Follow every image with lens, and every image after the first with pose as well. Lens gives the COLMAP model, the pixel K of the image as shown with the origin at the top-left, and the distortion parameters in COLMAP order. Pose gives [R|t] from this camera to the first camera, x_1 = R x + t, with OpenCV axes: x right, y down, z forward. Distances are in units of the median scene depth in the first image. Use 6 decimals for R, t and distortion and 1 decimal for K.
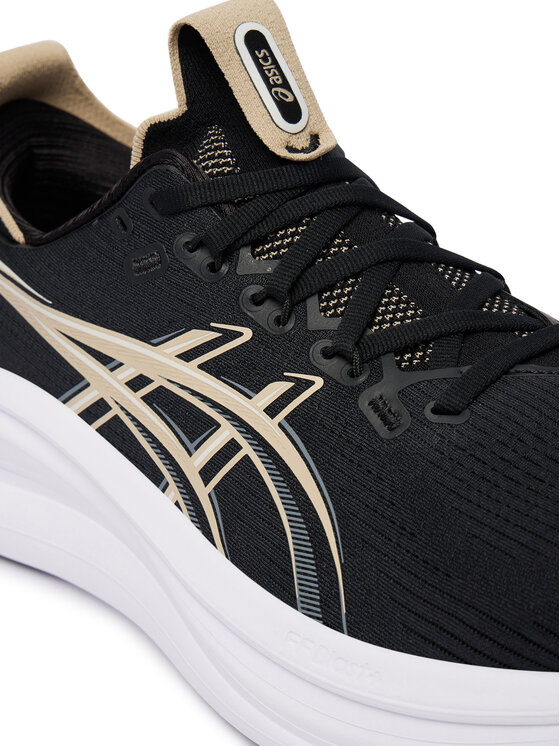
lens RADIAL K [[1563.0, 0, 280.0], [0, 1563.0, 373.0], [0, 0, 1]] dist [-0.095966, -0.261045]
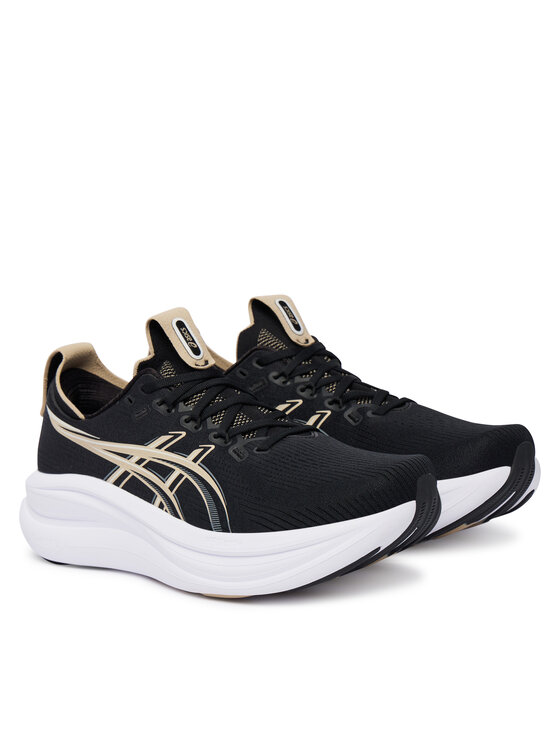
lens RADIAL K [[2192.6, 0, 280.0], [0, 2192.6, 373.0], [0, 0, 1]] dist [0.023900, 0.071623]
pose [[0.997168, -0.054531, 0.051792, -0.043776], [0.067017, 0.956808, -0.282891, 0.885987], [-0.034129, 0.285561, 0.957753, -2.406755]]
